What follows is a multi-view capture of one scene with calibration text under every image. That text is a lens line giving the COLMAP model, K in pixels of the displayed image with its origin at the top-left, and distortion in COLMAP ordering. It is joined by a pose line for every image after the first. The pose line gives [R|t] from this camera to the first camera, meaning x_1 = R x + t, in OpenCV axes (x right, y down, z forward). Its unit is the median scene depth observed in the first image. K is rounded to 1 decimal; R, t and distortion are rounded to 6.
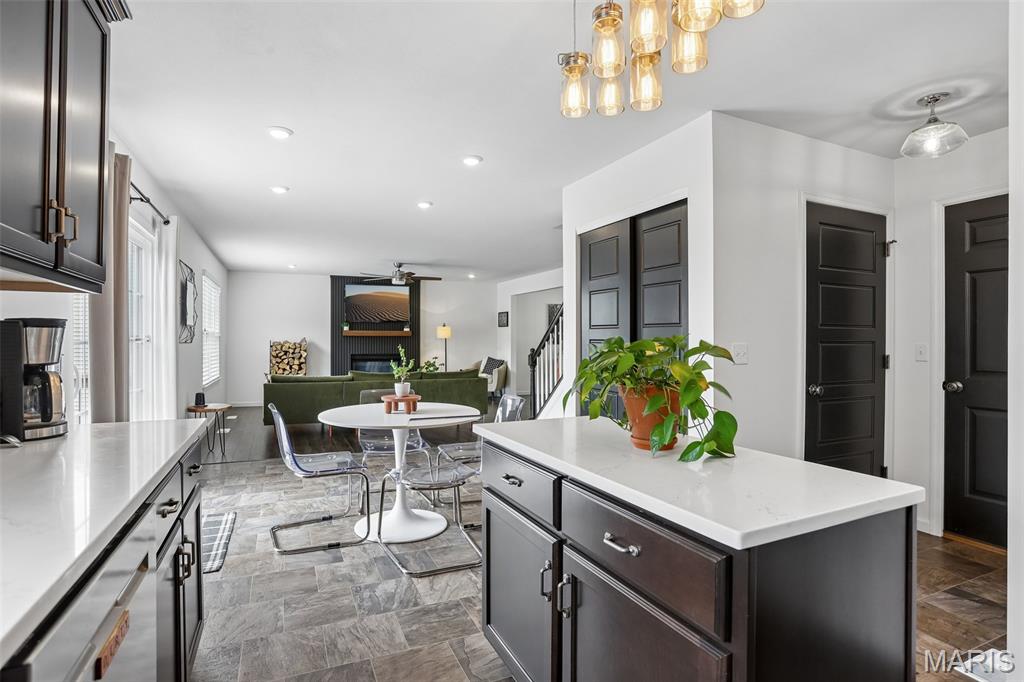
lens RADIAL K [[513.6, 0, 518.9], [0, 513.6, 343.8], [0, 0, 1]] dist [-0.035092, 0.001899]
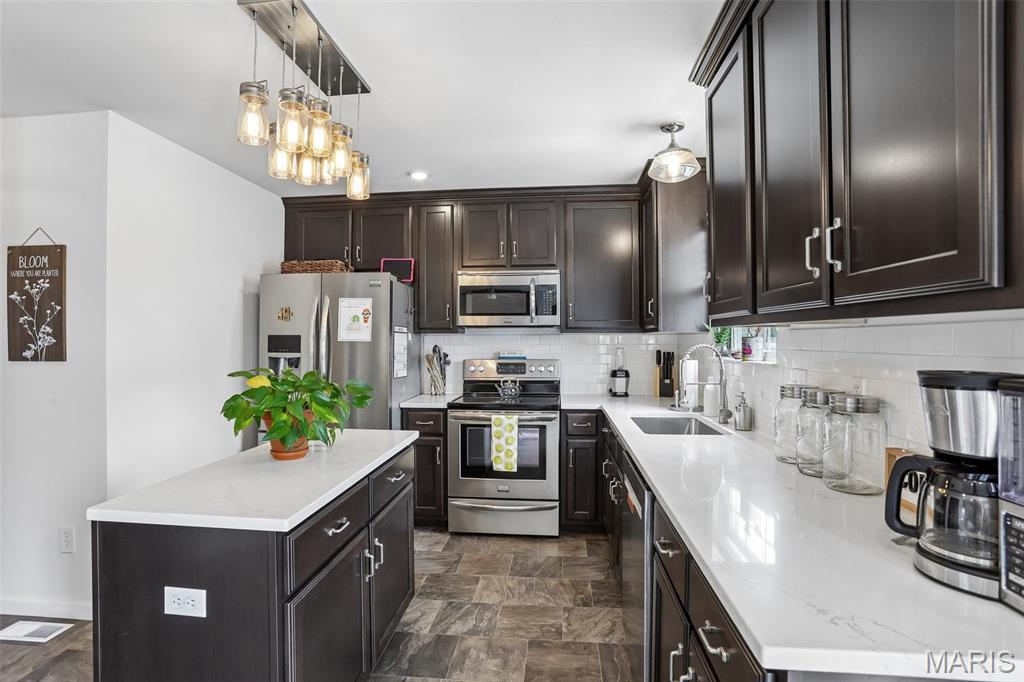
lens RADIAL K [[513.6, 0, 512.6], [0, 513.6, 338.2], [0, 0, 1]] dist [-0.035092, 0.001899]
pose [[-0.865758, 0.008167, 0.500396, -0.811436], [-0.001317, 0.999826, -0.018597, -0.029765], [-0.500461, -0.016760, -0.865597, 1.764807]]
